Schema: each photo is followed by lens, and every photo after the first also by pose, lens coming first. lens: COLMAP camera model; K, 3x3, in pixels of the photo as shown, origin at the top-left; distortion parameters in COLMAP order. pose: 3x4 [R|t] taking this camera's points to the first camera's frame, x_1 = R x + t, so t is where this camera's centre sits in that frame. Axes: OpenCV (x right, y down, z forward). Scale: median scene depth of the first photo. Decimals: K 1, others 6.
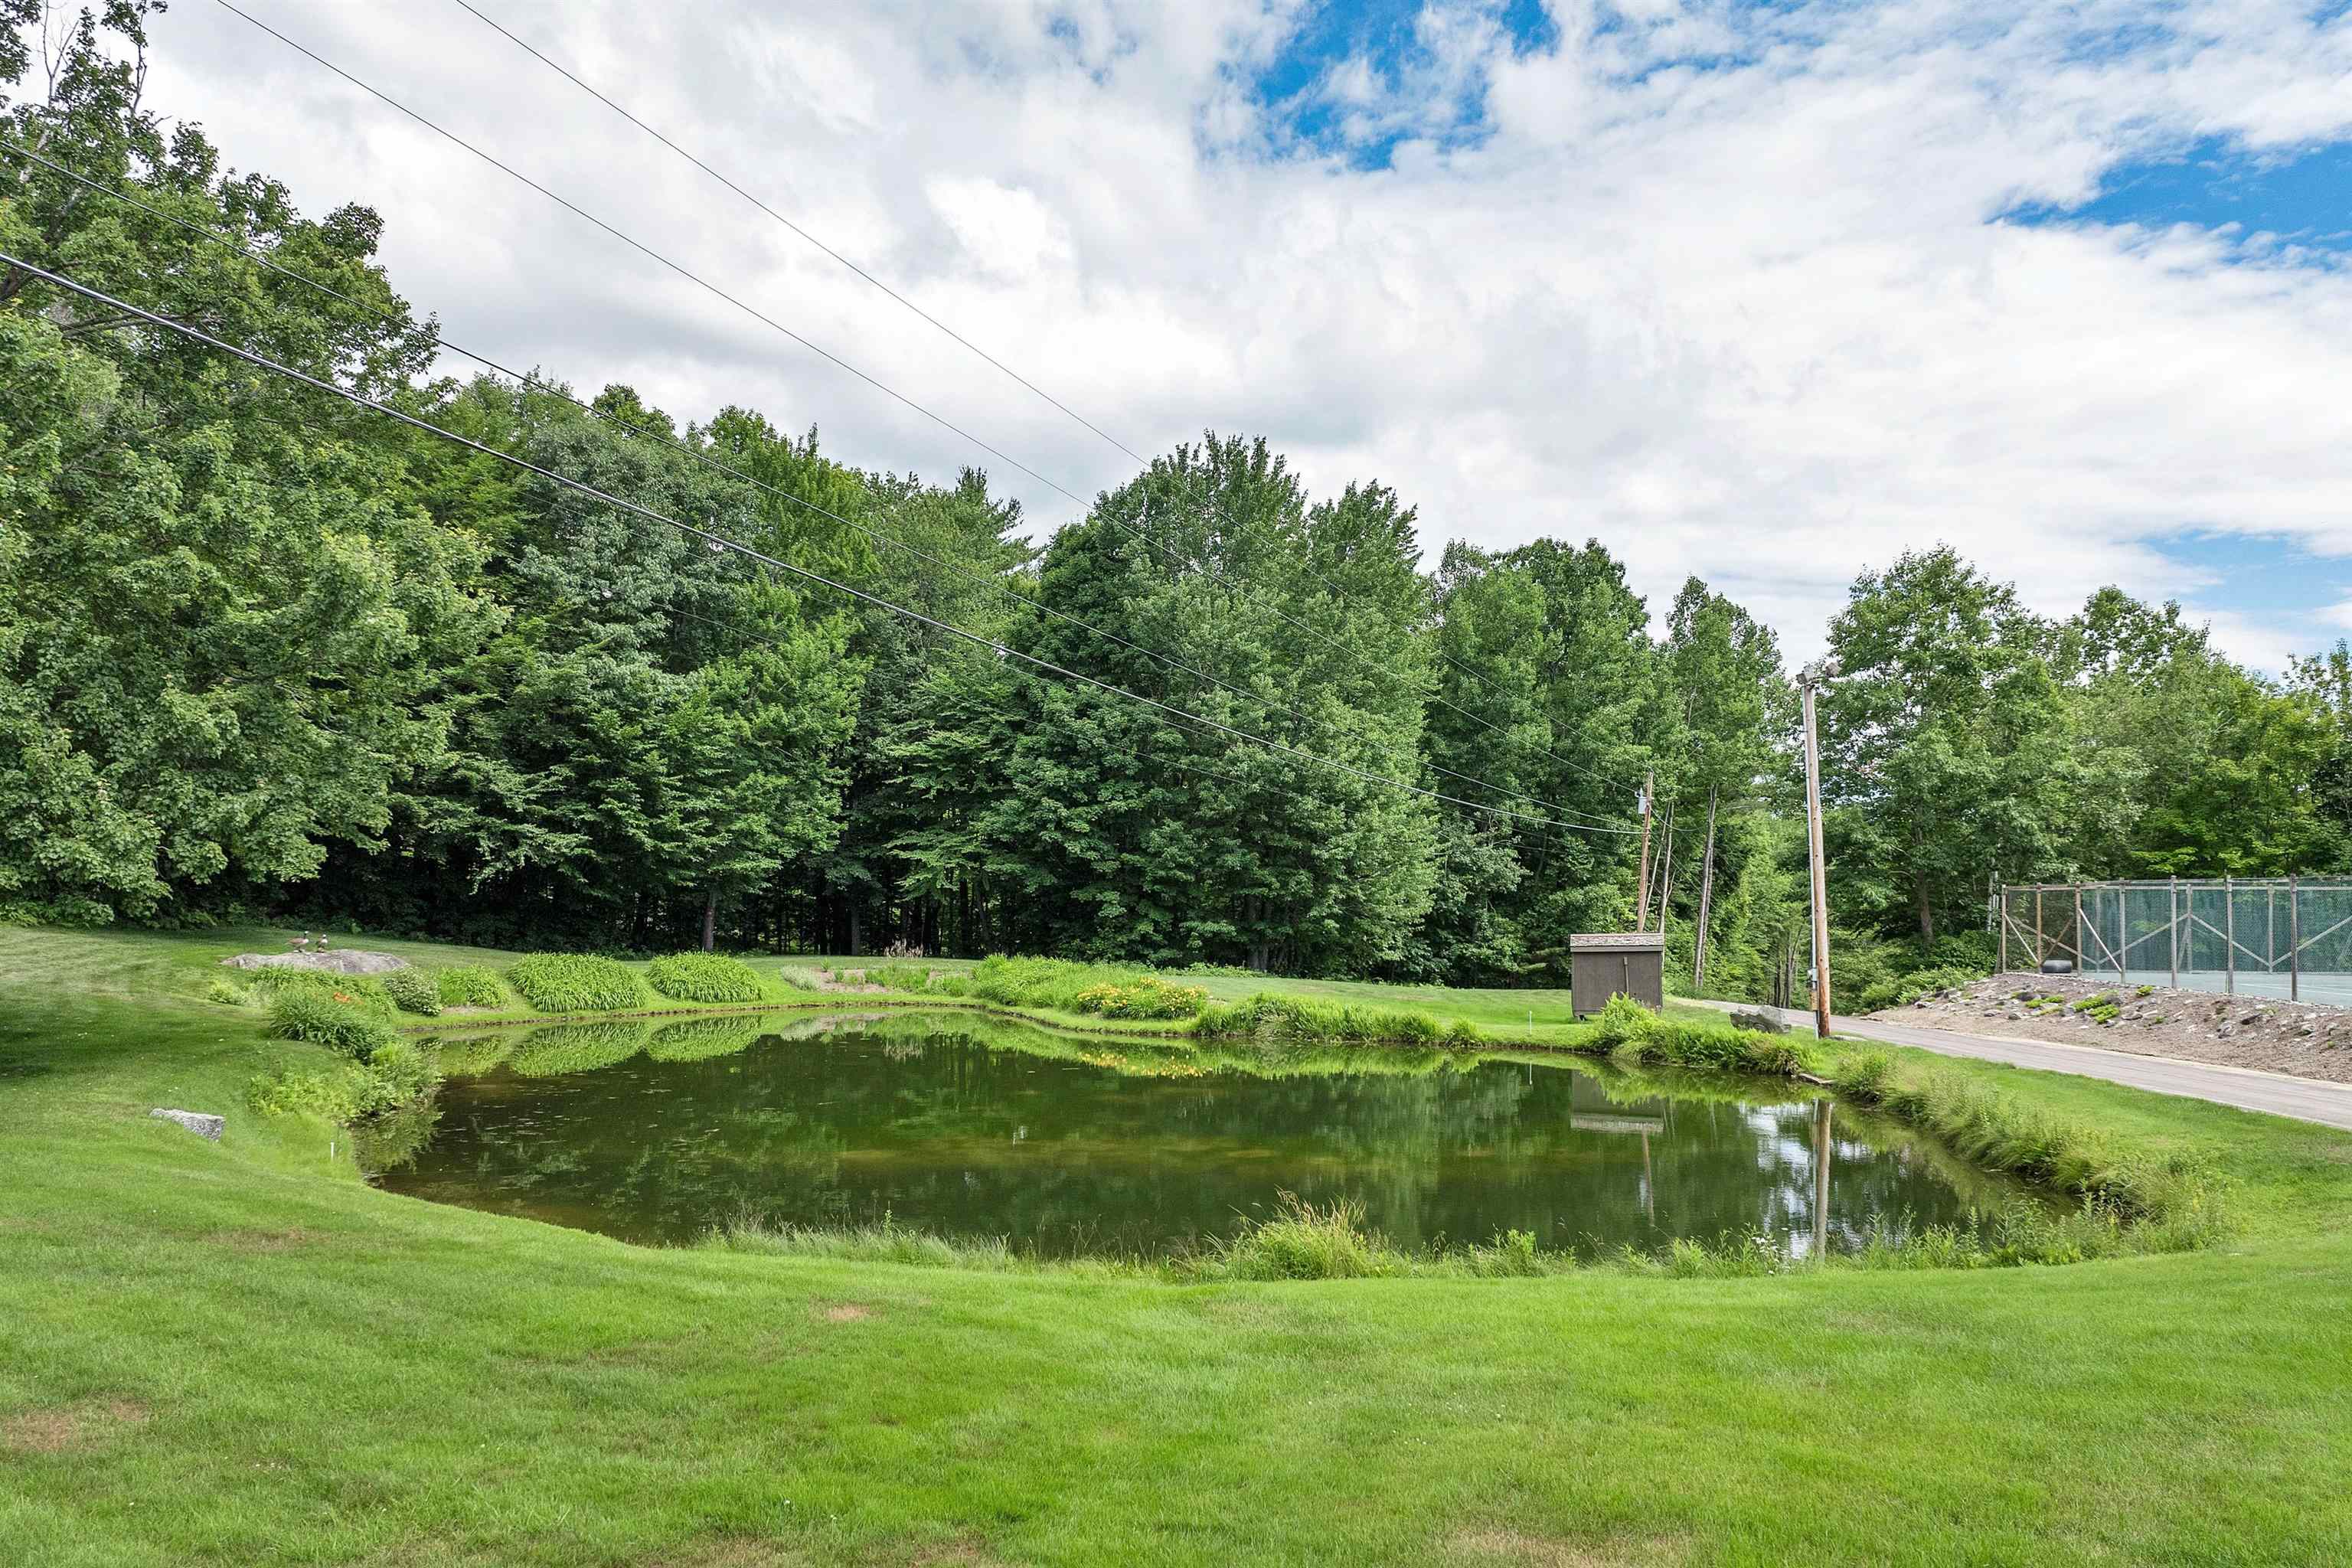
lens RADIAL K [[1697.0, 0, 1198.7], [0, 1697.0, 916.0], [0, 0, 1]] dist [-0.033853, -0.002637]
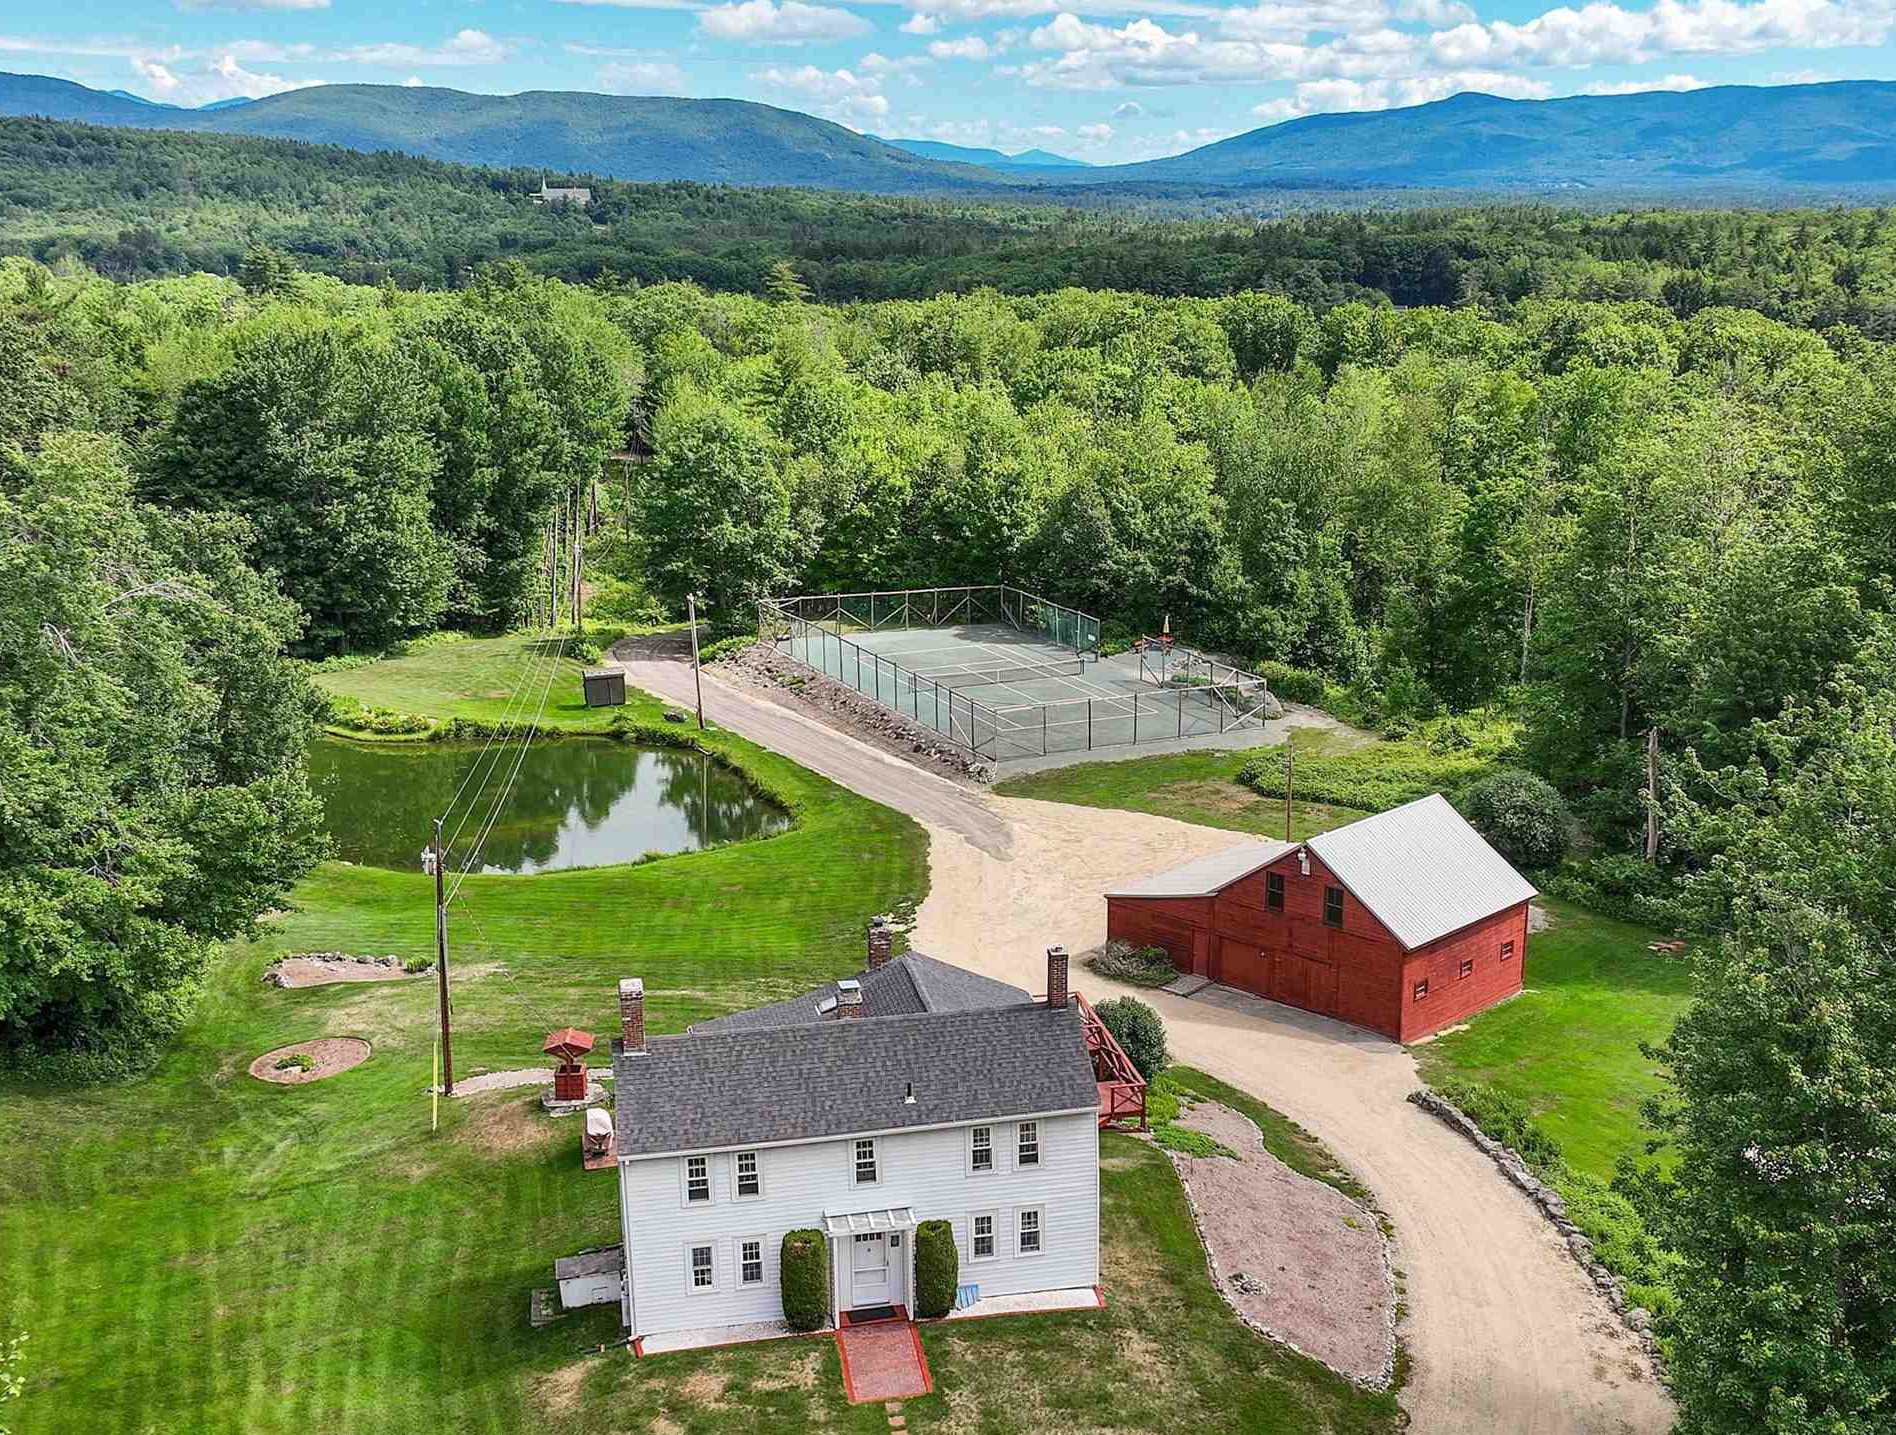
lens RADIAL K [[2189.7, 0, 1065.4], [0, 2189.7, 782.2], [0, 0, 1]] dist [-0.002016, 0.007457]
pose [[0.833807, -0.143666, 0.533035, -0.574684], [0.001387, 0.966087, 0.258214, -0.418395], [-0.552054, -0.214562, 0.805729, -1.211840]]
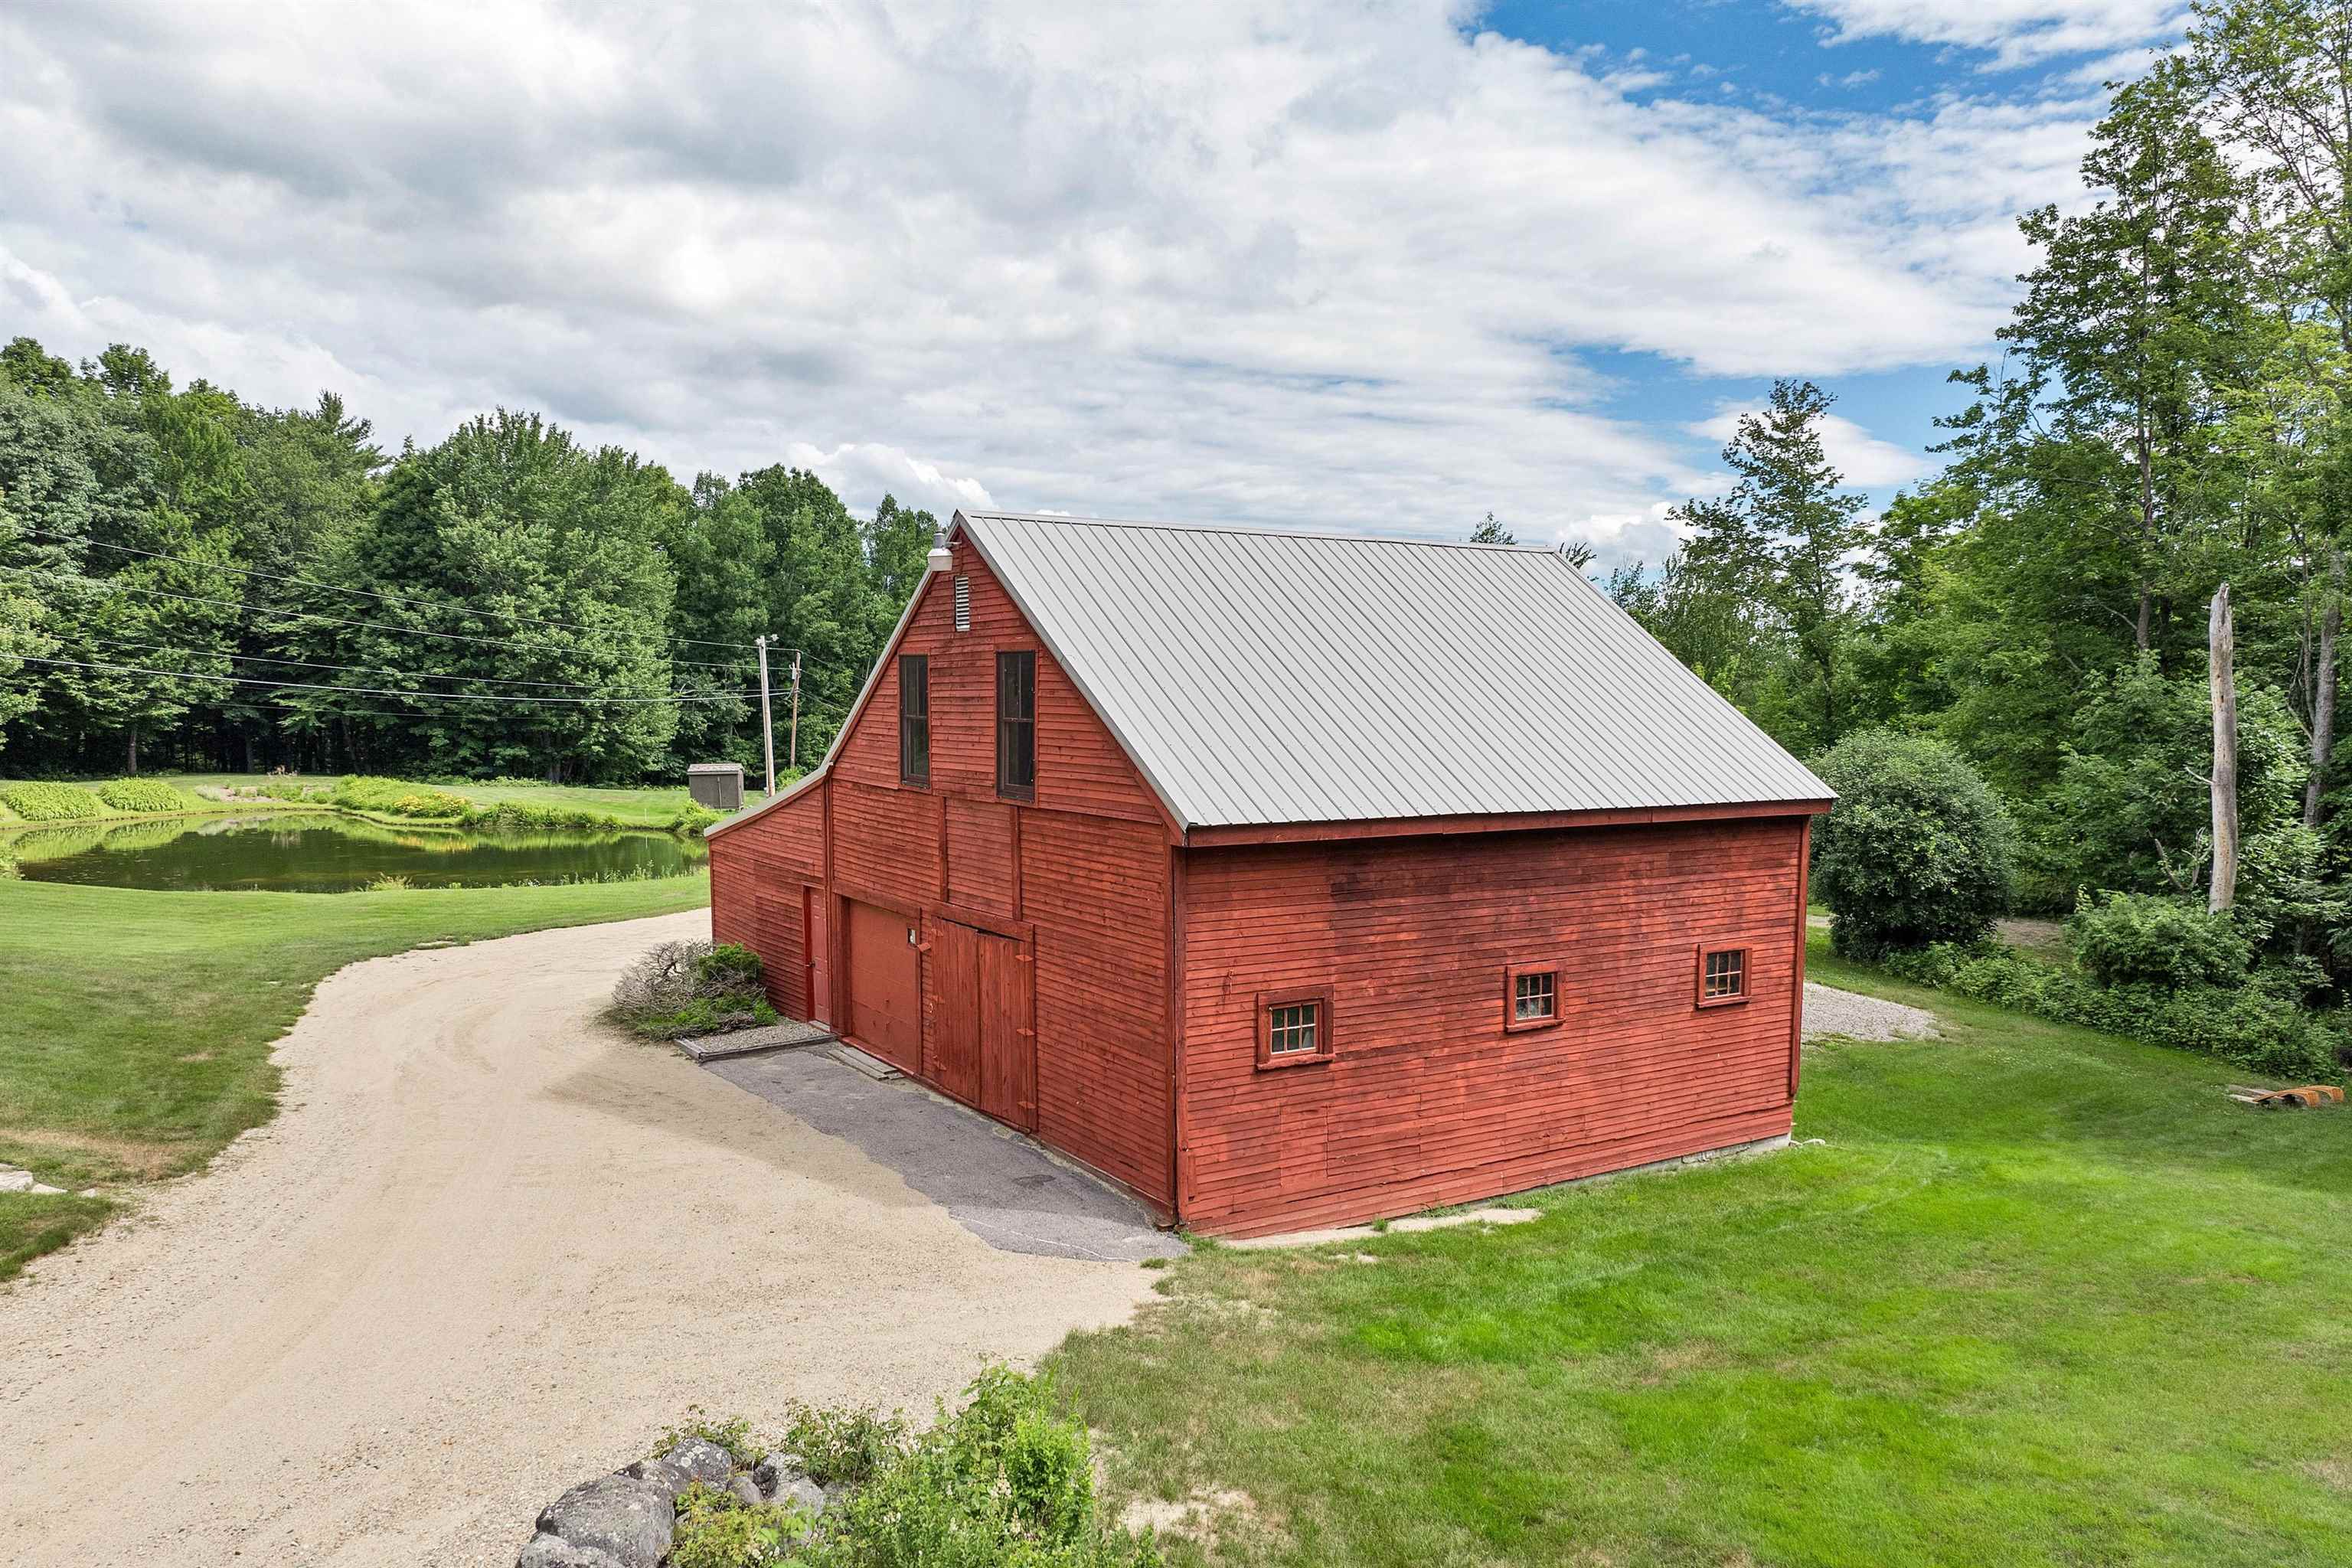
lens RADIAL K [[1673.3, 0, 1203.6], [0, 1673.3, 904.6], [0, 0, 1]] dist [-0.047998, 0.004256]
pose [[0.950696, -0.035486, 0.308088, 0.133394], [-0.002848, 0.992391, 0.123095, -0.042022], [-0.310112, -0.117903, 0.943361, -0.586670]]
